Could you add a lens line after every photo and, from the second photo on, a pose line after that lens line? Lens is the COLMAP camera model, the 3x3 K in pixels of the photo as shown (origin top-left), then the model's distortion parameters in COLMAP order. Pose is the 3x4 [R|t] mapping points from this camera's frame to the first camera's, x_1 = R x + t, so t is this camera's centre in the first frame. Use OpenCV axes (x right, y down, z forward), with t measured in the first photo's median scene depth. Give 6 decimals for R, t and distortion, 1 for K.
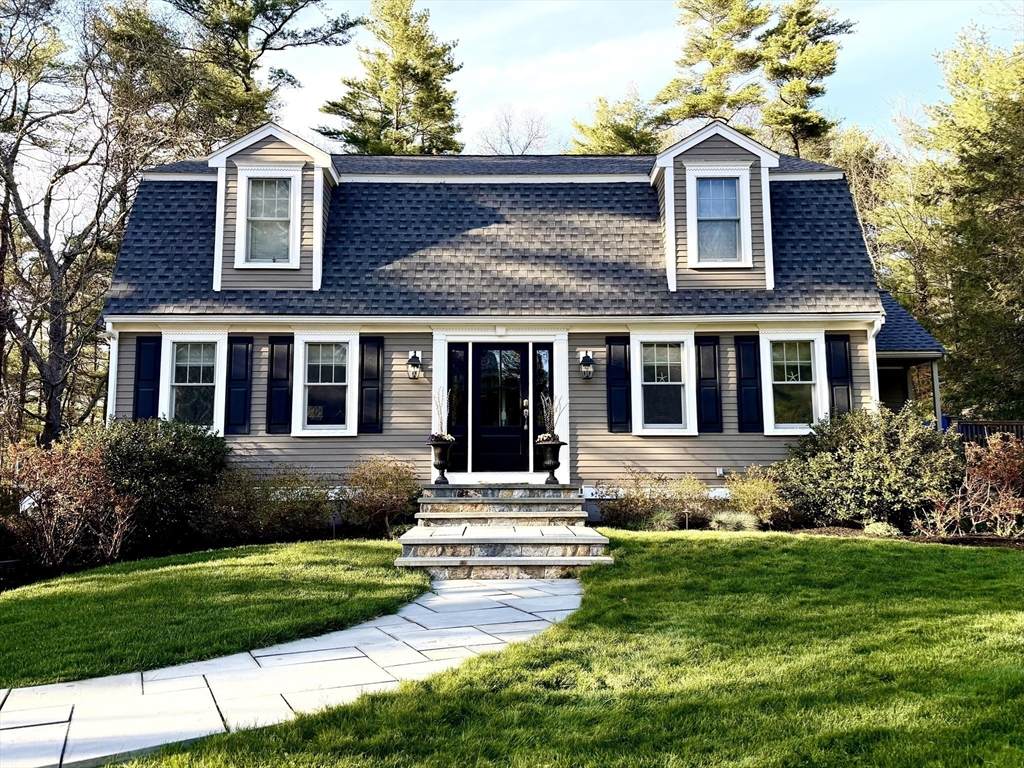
lens RADIAL K [[710.4, 0, 489.6], [0, 710.4, 399.2], [0, 0, 1]] dist [0.087293, -0.119000]
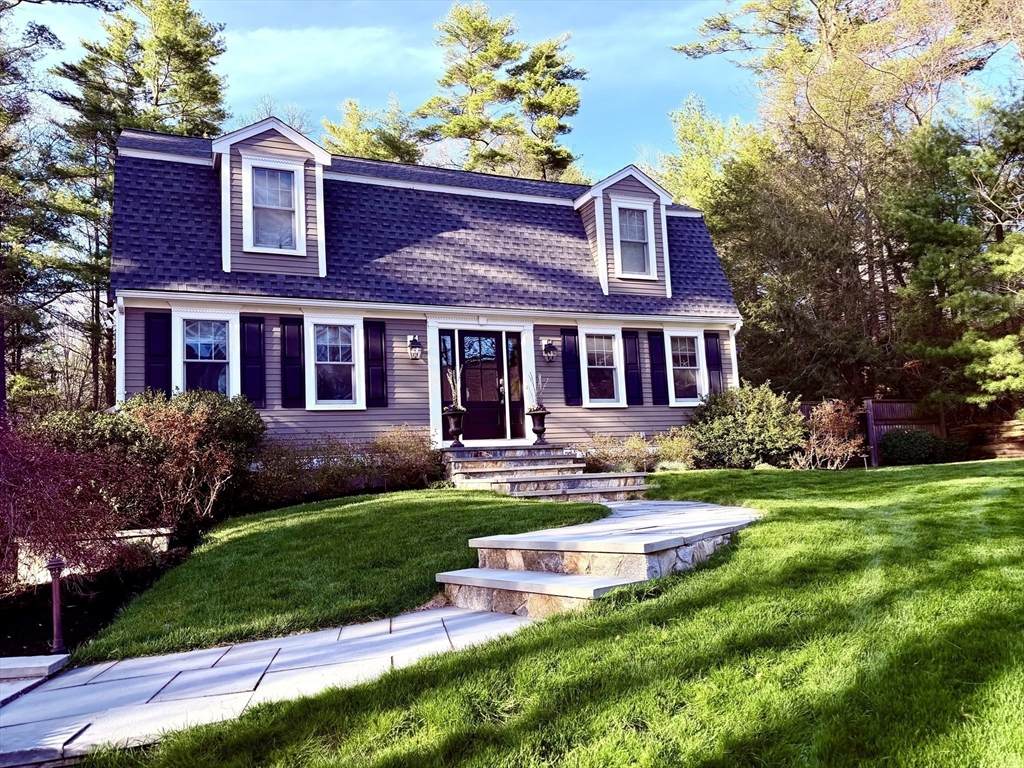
lens RADIAL K [[710.4, 0, 489.6], [0, 710.4, 399.2], [0, 0, 1]] dist [0.087293, -0.119000]
pose [[0.932828, -0.001485, 0.360319, -0.396203], [0.002968, 0.999989, -0.003562, 0.038685], [-0.360310, 0.004392, 0.932822, -0.110061]]
